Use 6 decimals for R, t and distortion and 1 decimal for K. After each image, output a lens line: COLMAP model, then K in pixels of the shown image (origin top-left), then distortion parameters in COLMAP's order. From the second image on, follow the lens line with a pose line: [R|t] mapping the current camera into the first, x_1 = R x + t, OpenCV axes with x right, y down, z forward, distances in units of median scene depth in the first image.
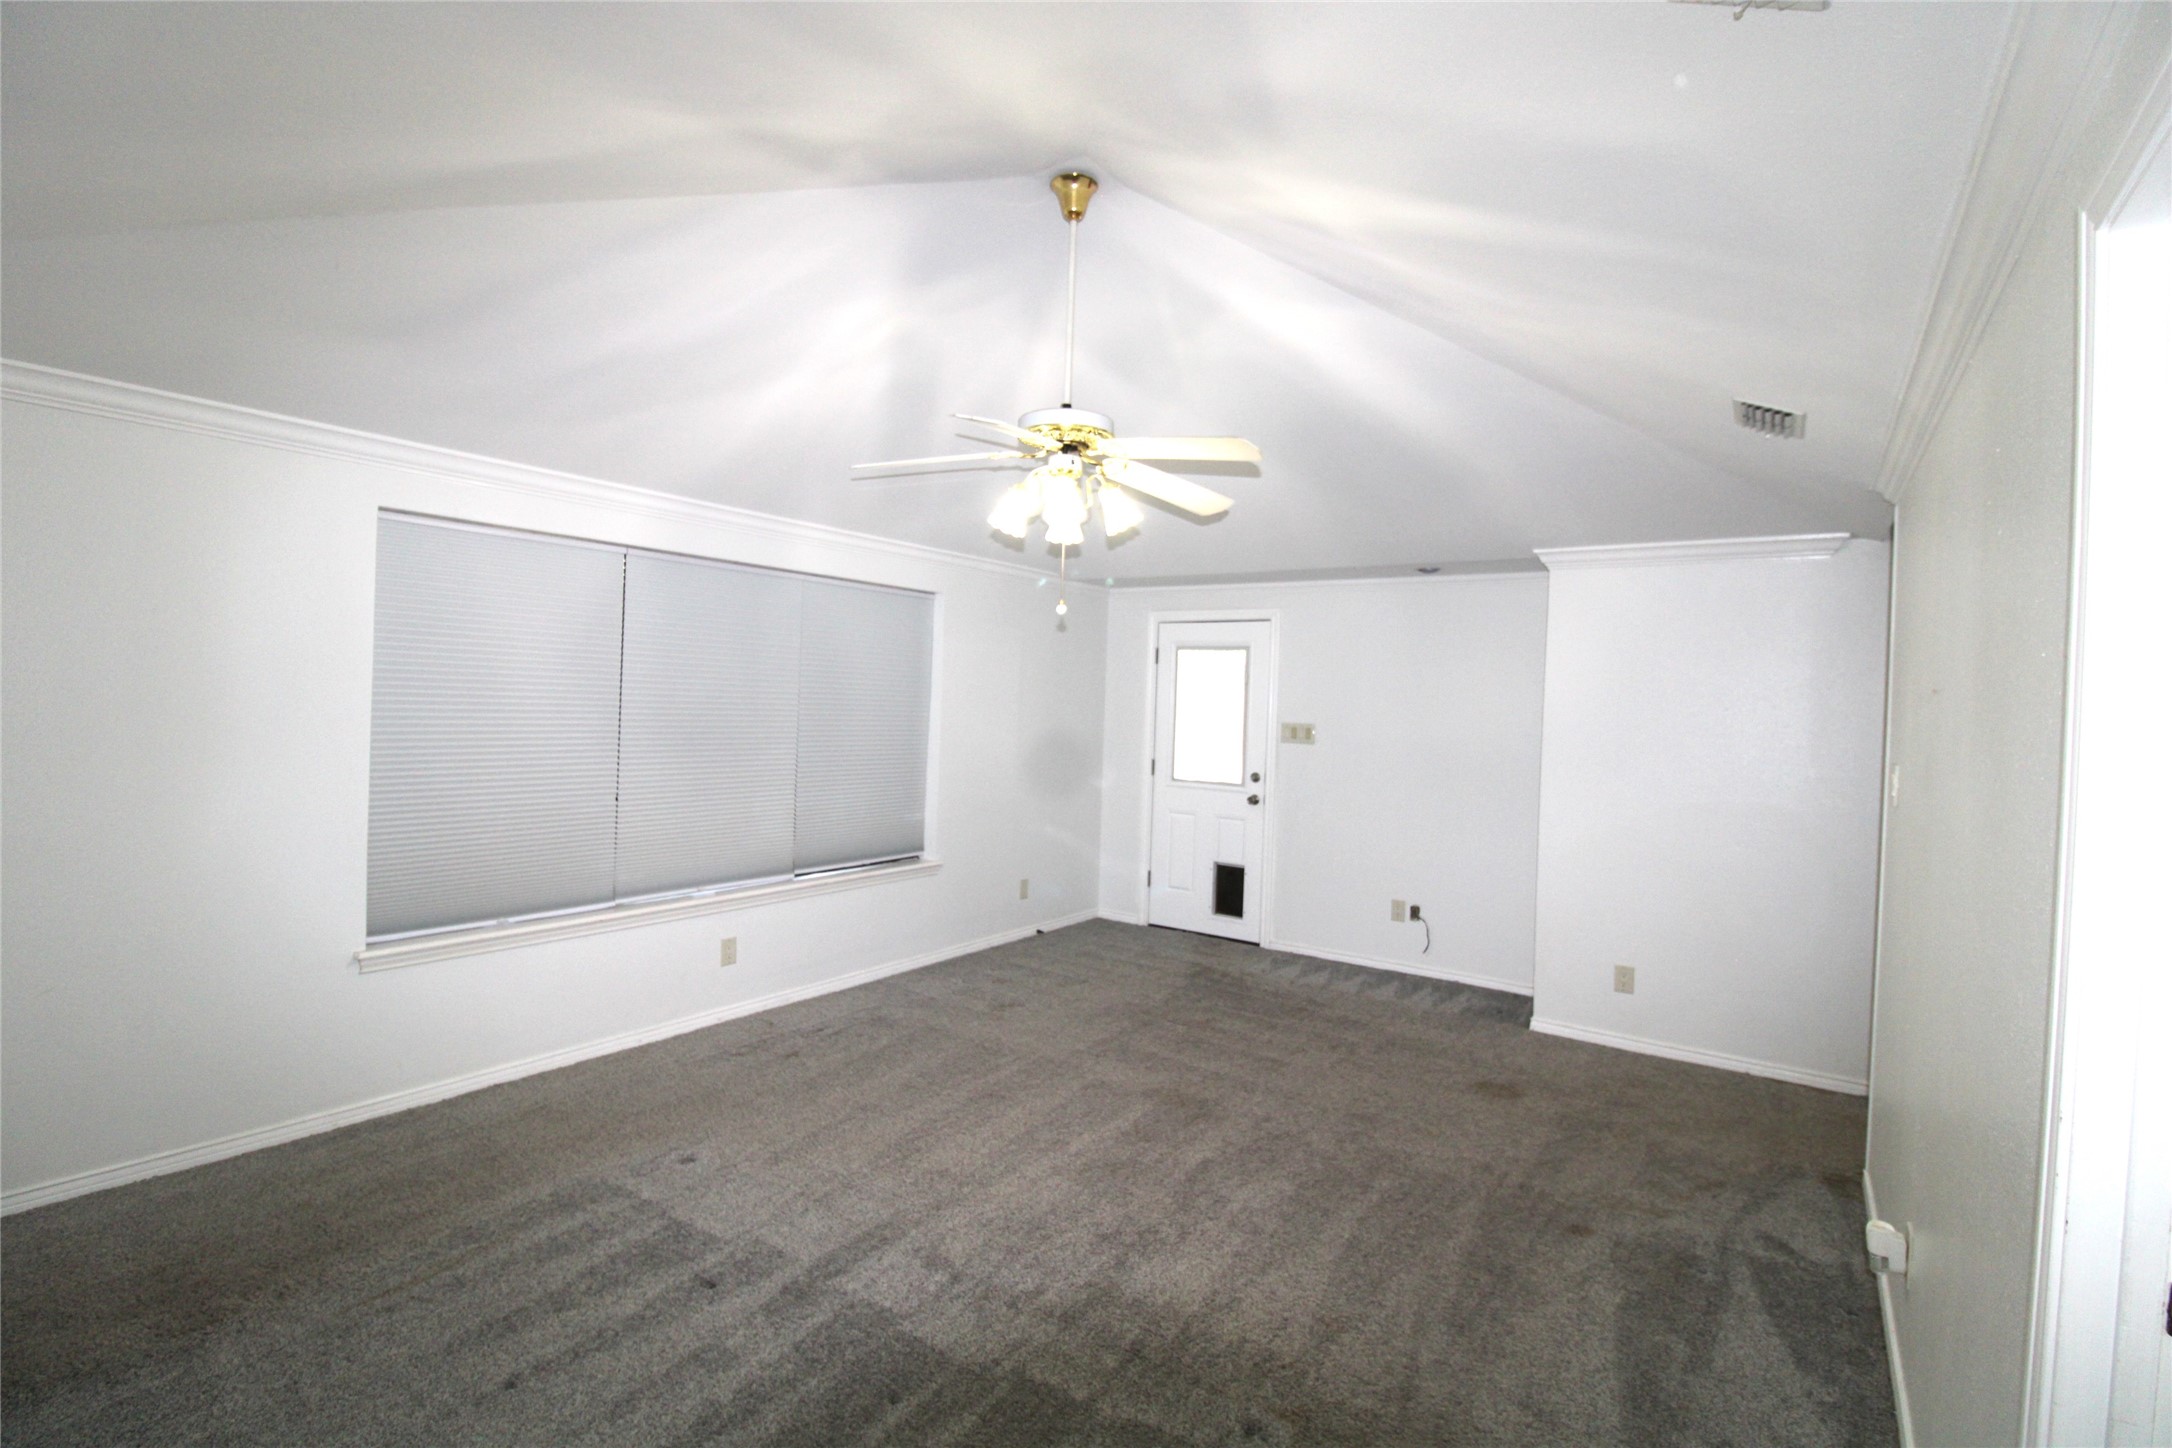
lens RADIAL K [[1011.8, 0, 1086.0], [0, 1011.8, 724.0], [0, 0, 1]] dist [-0.001917, -0.000341]
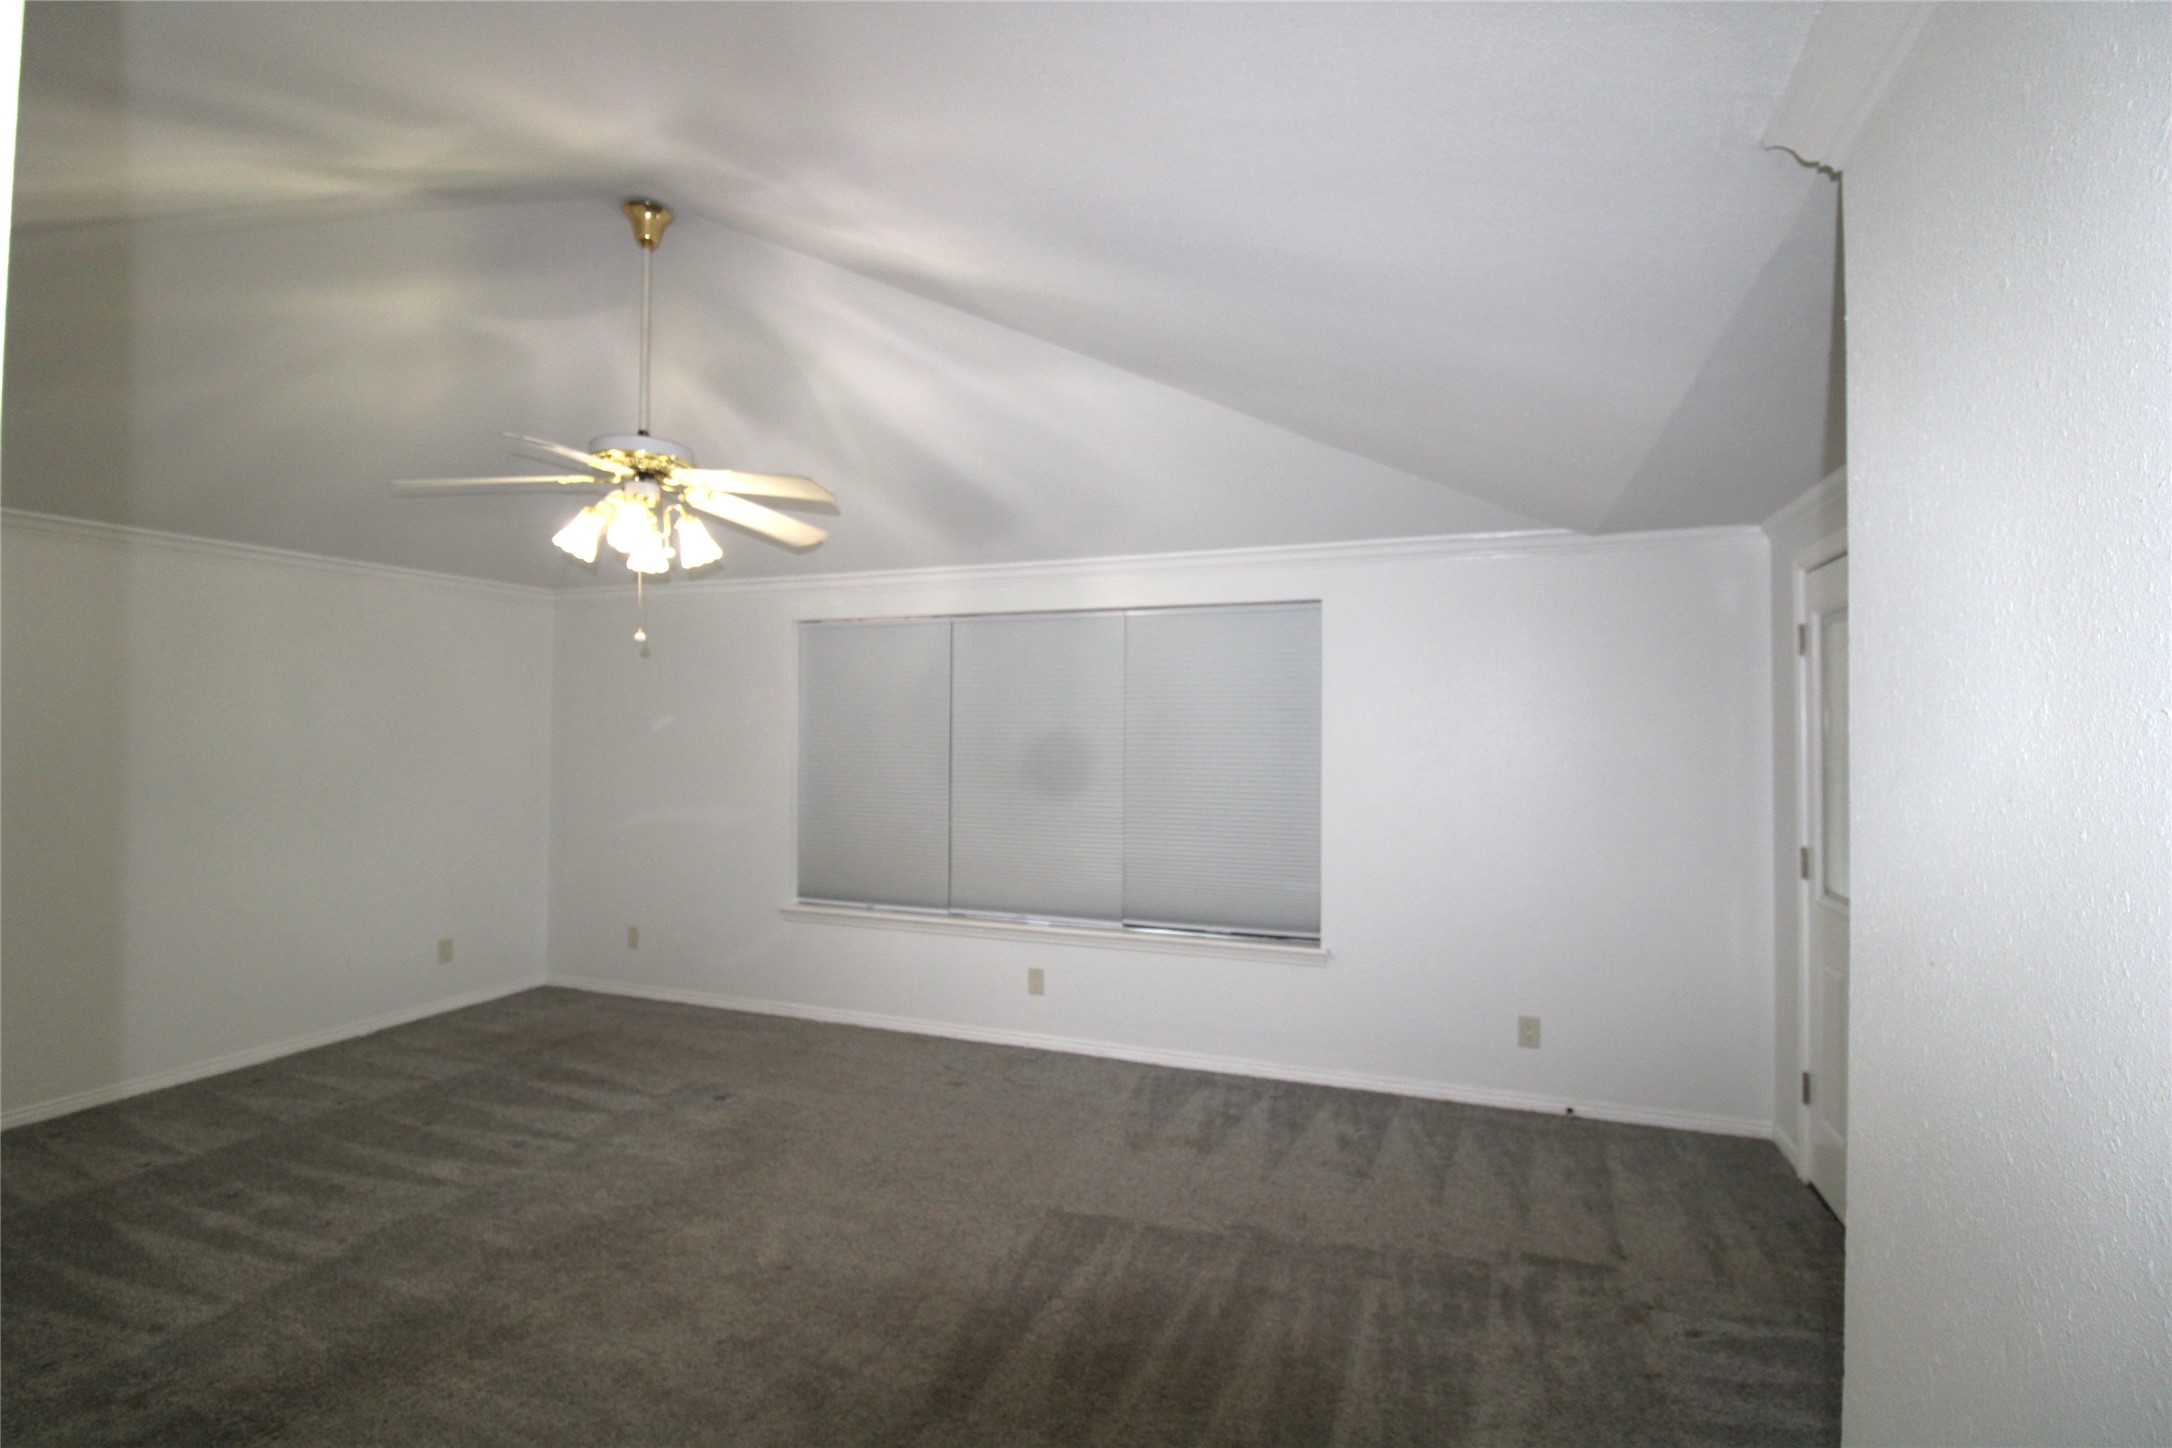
lens RADIAL K [[1011.8, 0, 1086.0], [0, 1011.8, 724.0], [0, 0, 1]] dist [-0.001917, -0.000341]
pose [[0.237450, -0.037239, -0.970686, 0.637117], [-0.016530, 0.998965, -0.042368, 0.002077], [0.971259, 0.026106, 0.236589, 0.737069]]
